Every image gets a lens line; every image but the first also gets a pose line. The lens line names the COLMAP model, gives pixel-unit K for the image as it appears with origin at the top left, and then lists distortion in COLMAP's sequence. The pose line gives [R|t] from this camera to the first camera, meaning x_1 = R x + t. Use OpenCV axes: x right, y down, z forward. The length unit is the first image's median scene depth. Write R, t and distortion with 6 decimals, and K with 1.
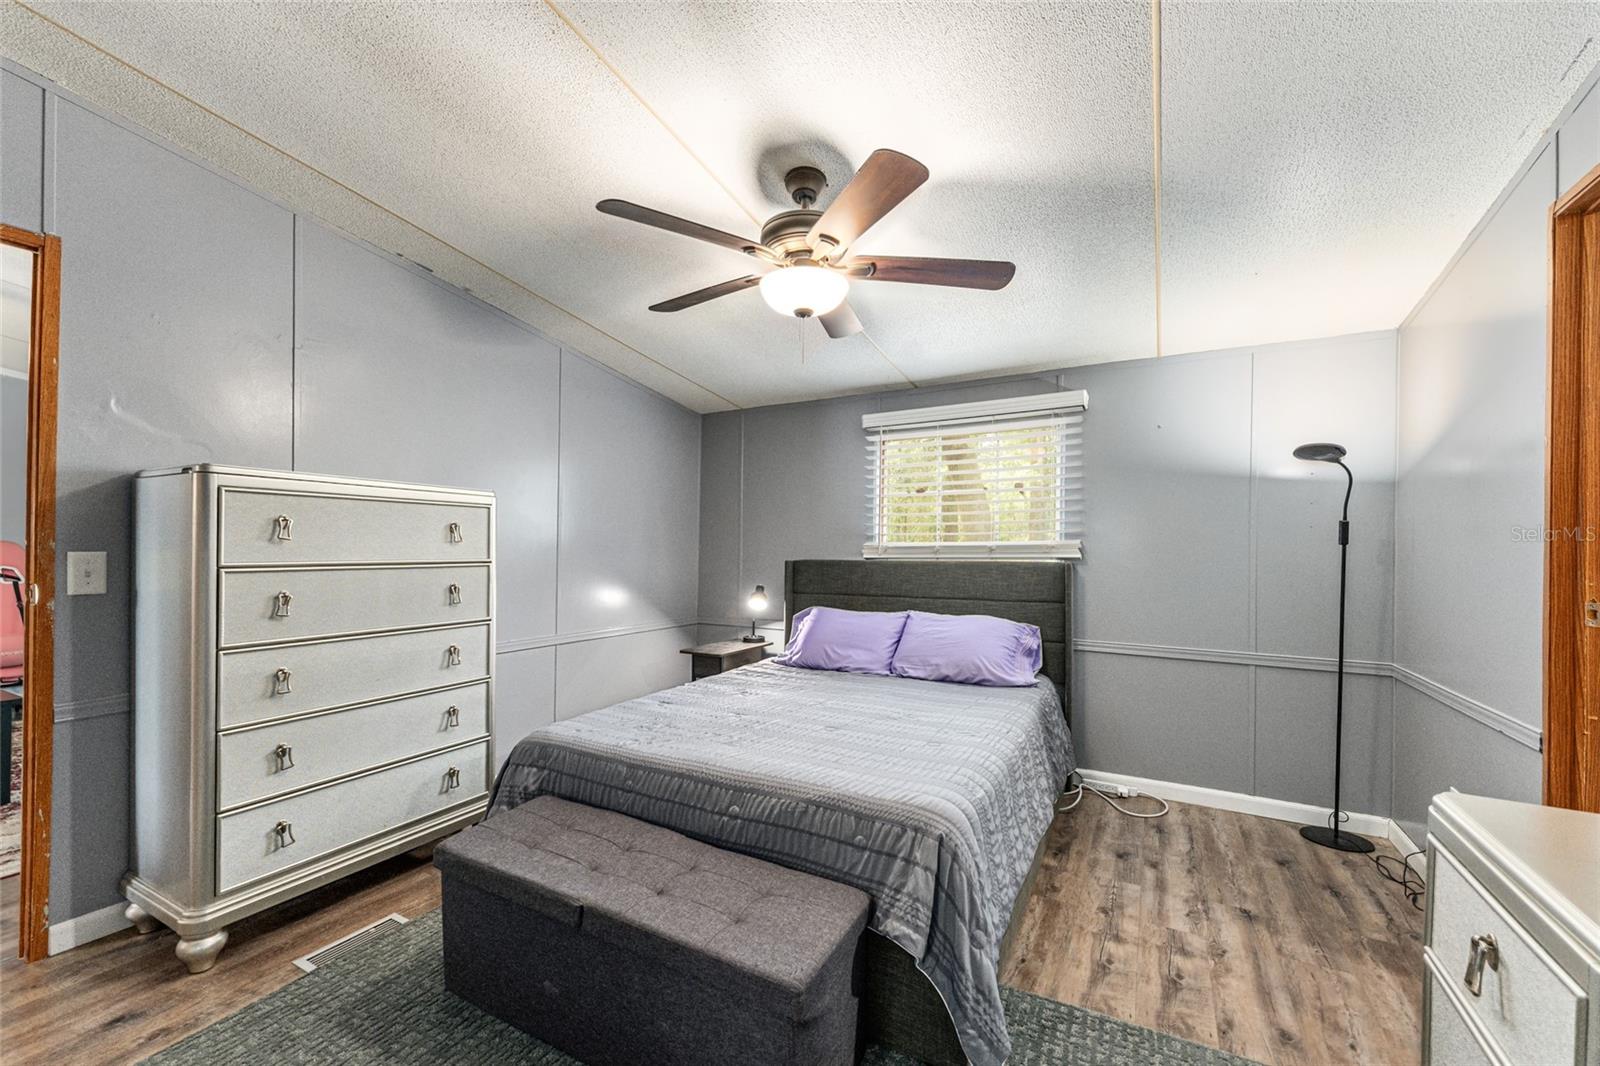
lens RADIAL K [[646.5, 0, 791.5], [0, 646.5, 544.0], [0, 0, 1]] dist [0.000172, -0.000348]
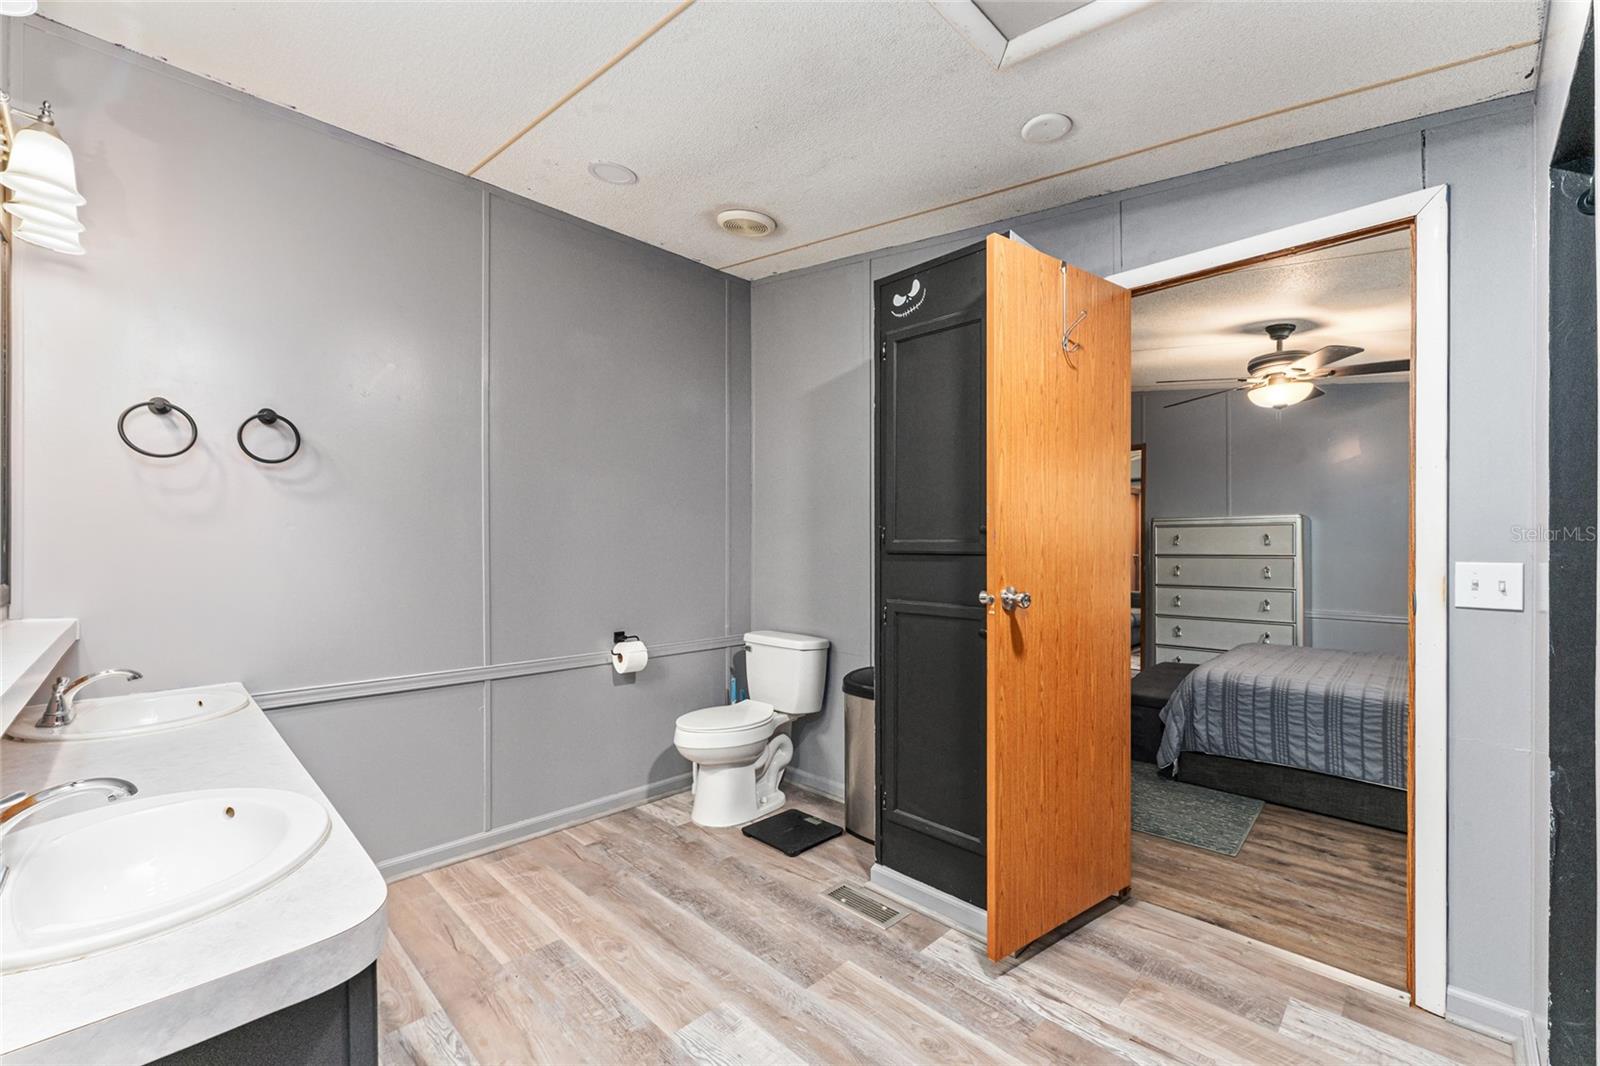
lens RADIAL K [[646.5, 0, 791.4], [0, 646.5, 546.8], [0, 0, 1]] dist [0.000172, -0.000348]
pose [[-0.276646, -0.007195, -0.960945, 1.267539], [0.003377, 0.999959, -0.008459, 0.009904], [0.960966, -0.005585, -0.276610, 0.153453]]
